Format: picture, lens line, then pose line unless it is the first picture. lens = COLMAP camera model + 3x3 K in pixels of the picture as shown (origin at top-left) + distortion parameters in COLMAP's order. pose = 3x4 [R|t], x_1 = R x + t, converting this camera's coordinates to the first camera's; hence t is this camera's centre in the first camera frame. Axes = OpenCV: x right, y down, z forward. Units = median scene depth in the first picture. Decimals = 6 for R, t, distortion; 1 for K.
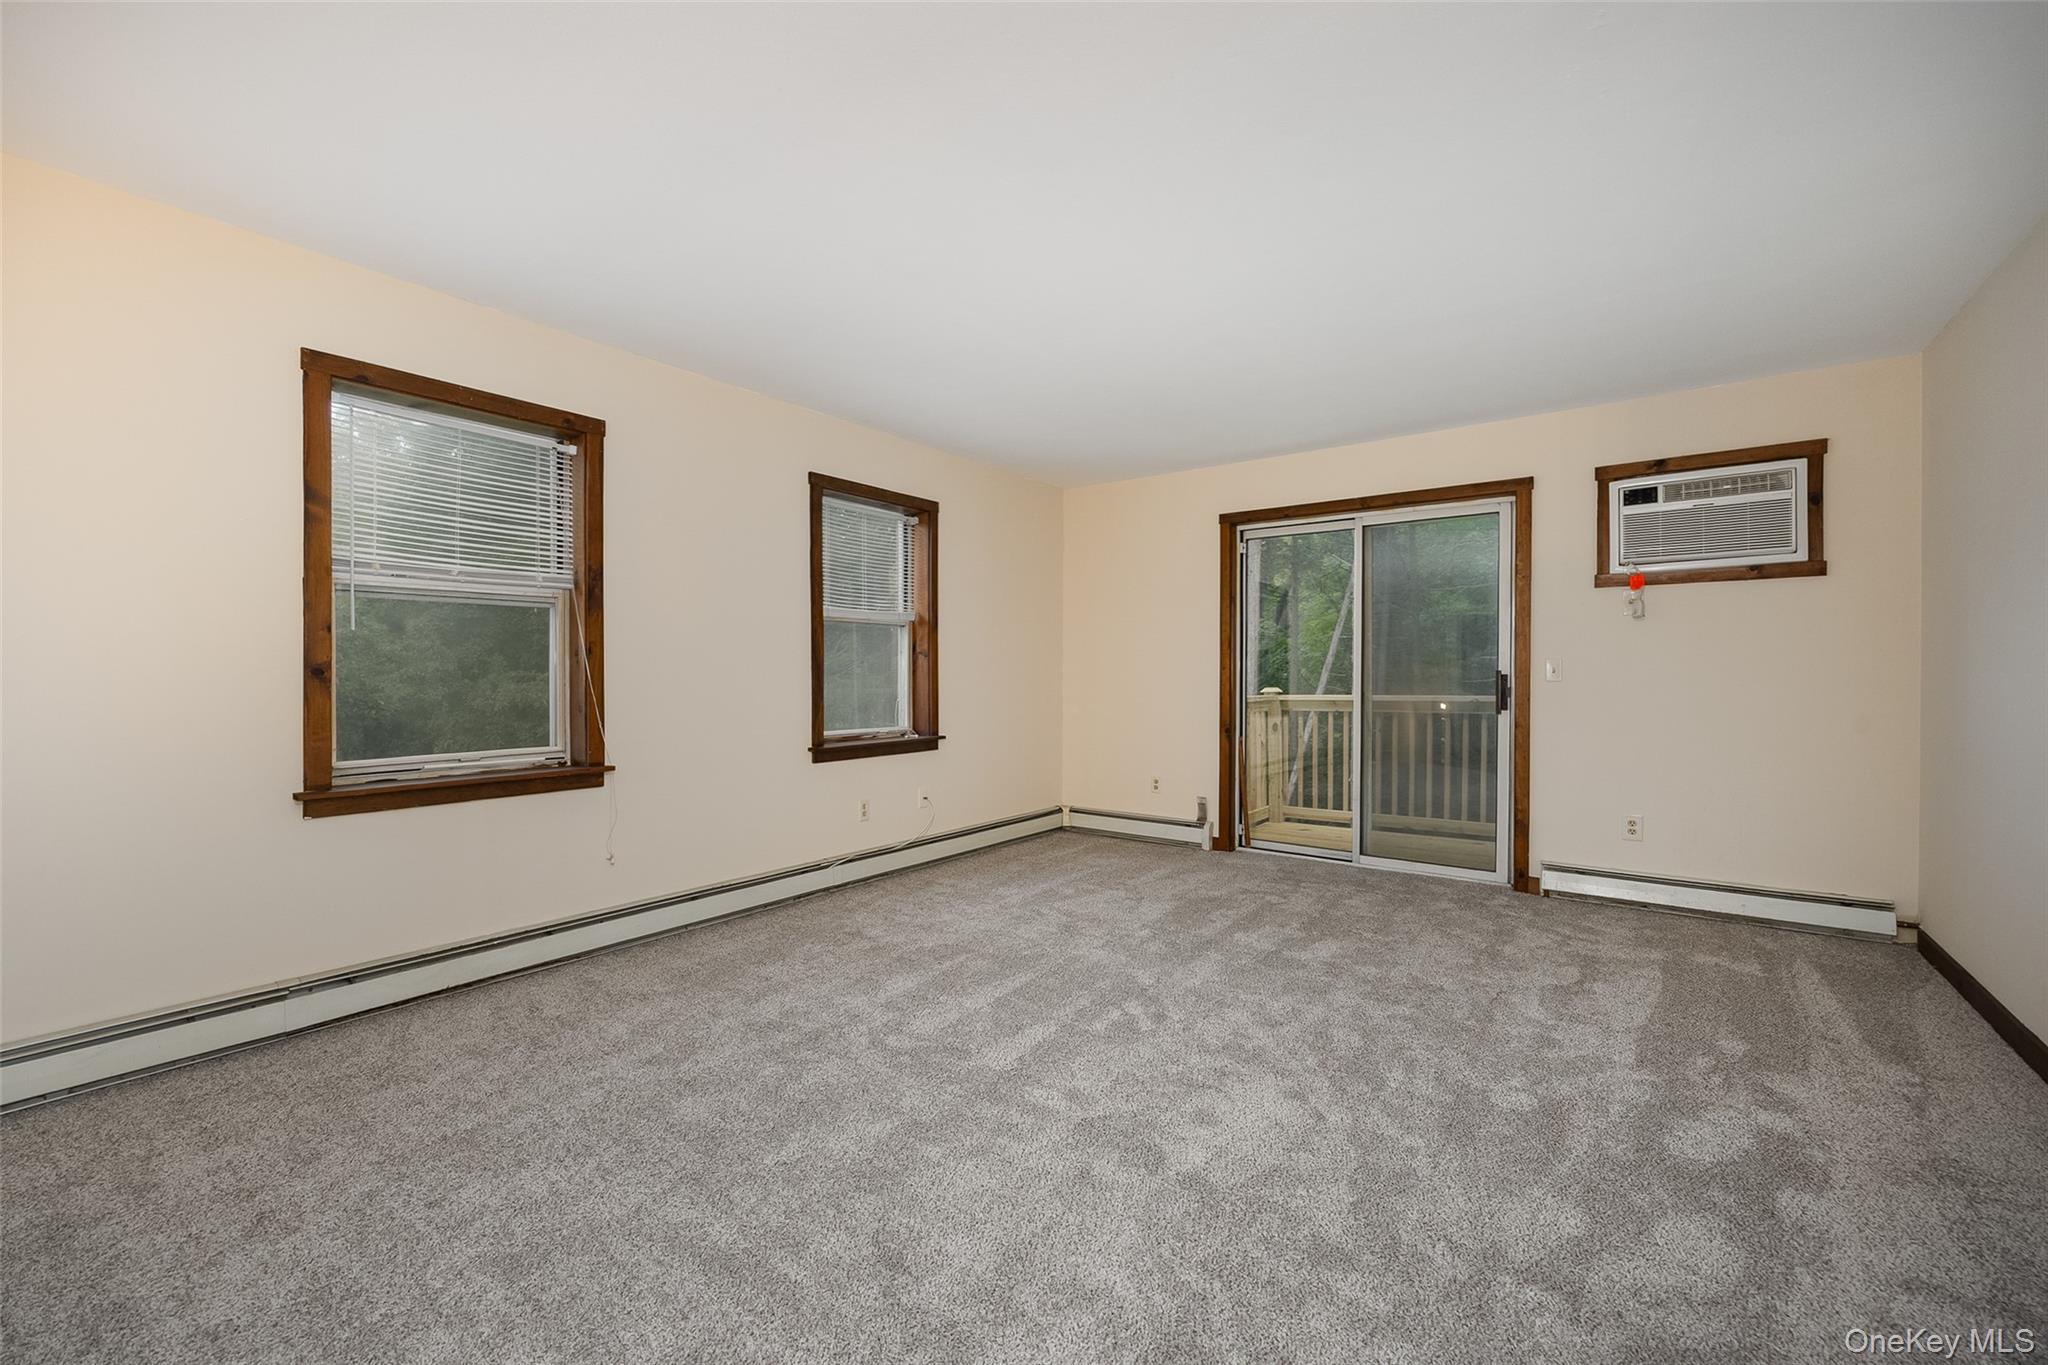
lens RADIAL K [[885.2, 0, 1024.0], [0, 885.2, 682.5], [0, 0, 1]] dist [0.000692, 0.000150]
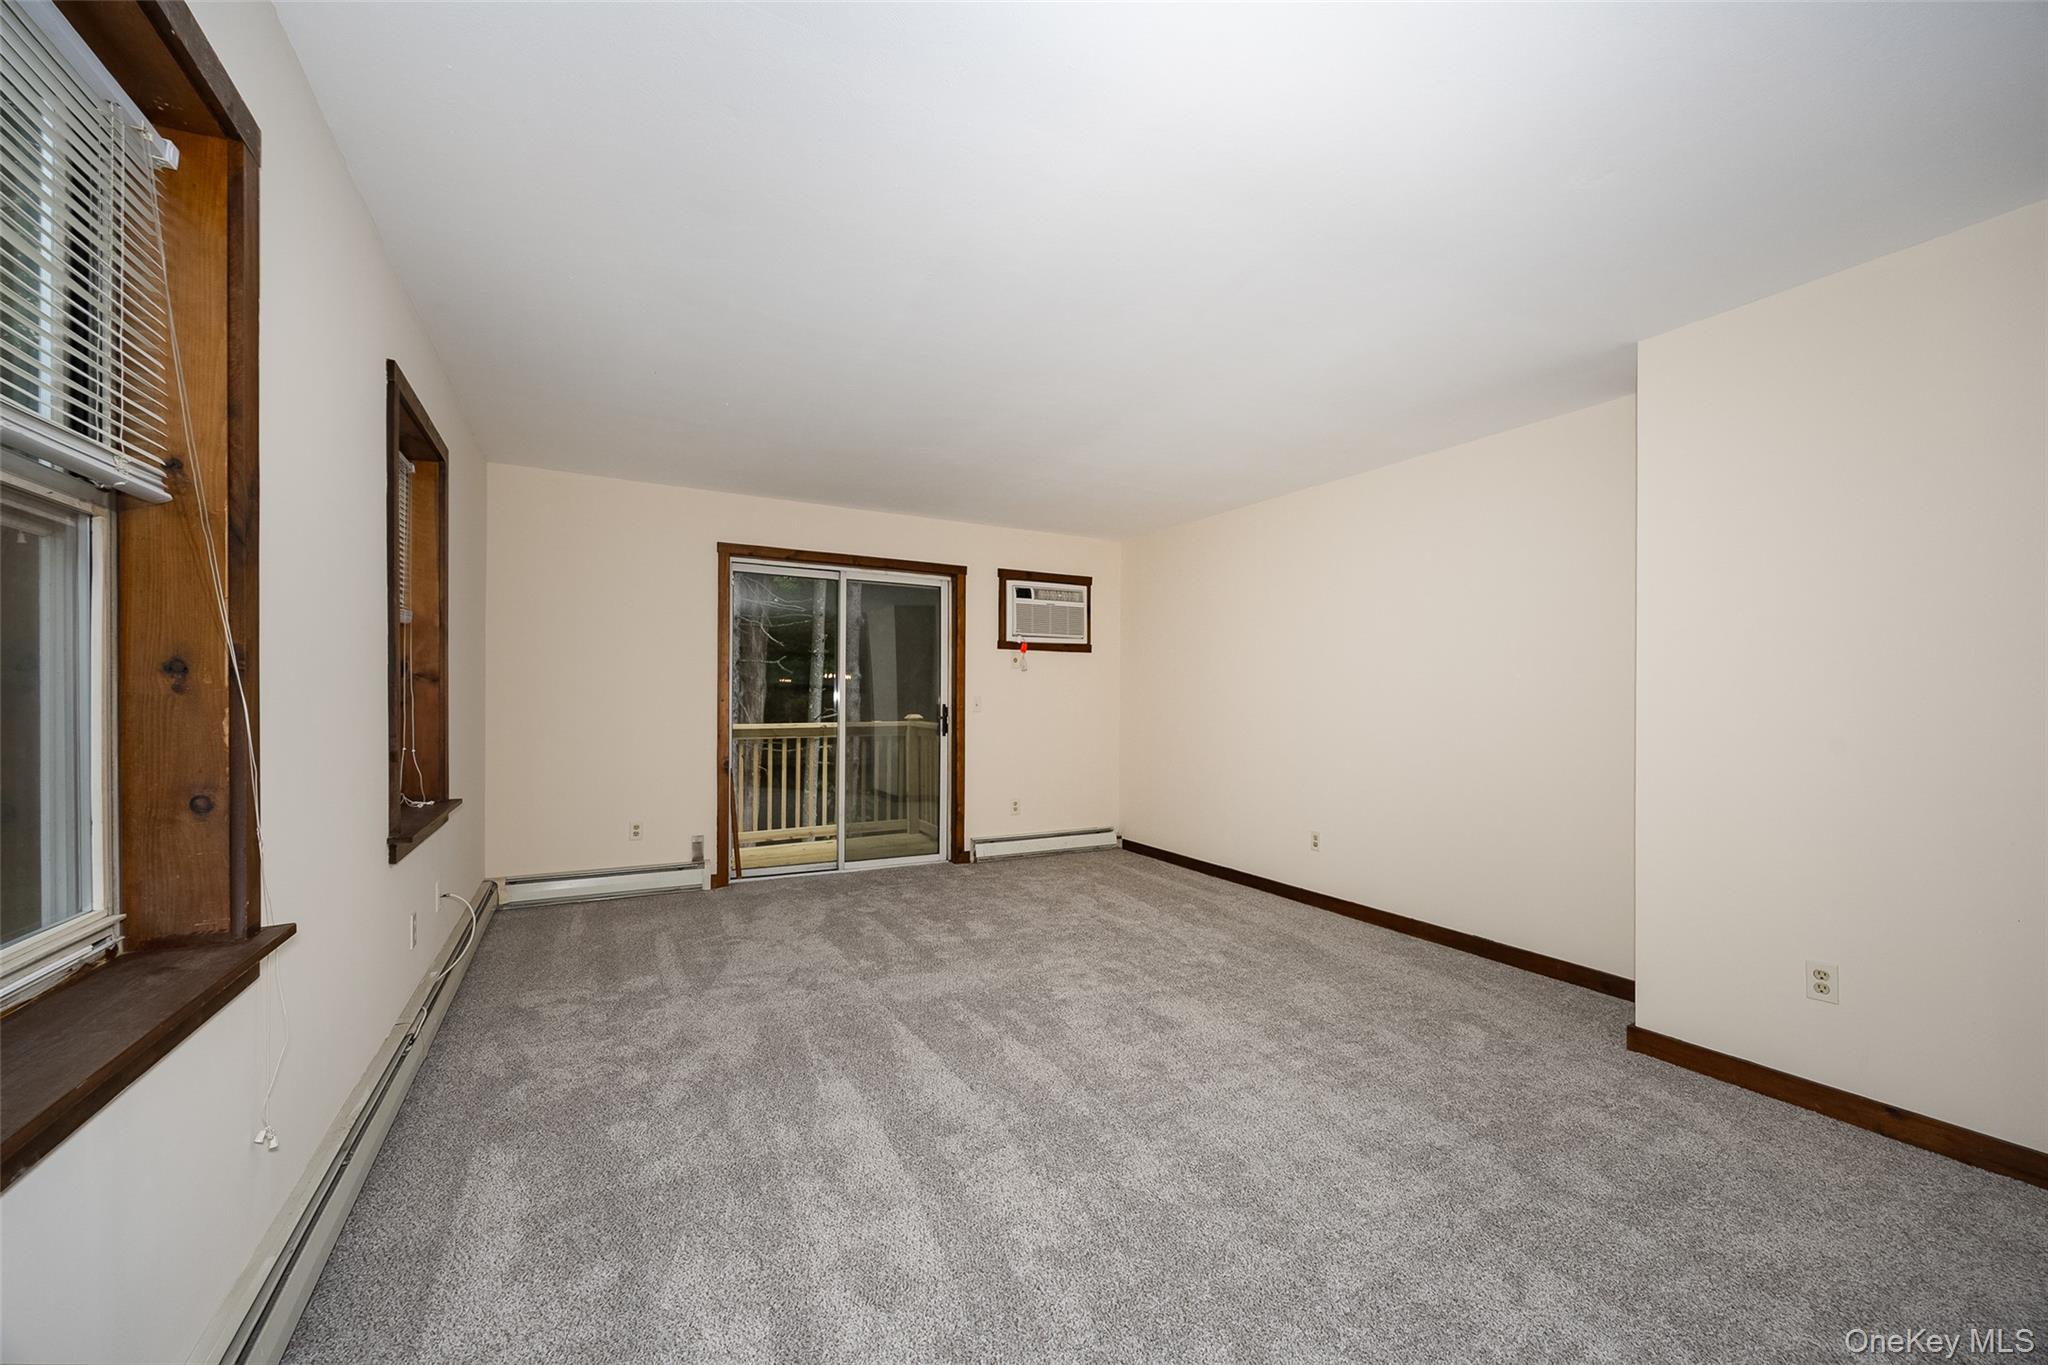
lens RADIAL K [[836.8, 0, 1015.8], [0, 836.8, 709.4], [0, 0, 1]] dist [0.003479, 0.000393]
pose [[0.363608, -0.006137, 0.931532, -0.656540], [0.002584, 0.999981, 0.005579, -0.013051], [-0.931548, 0.000379, 0.363617, 0.459739]]
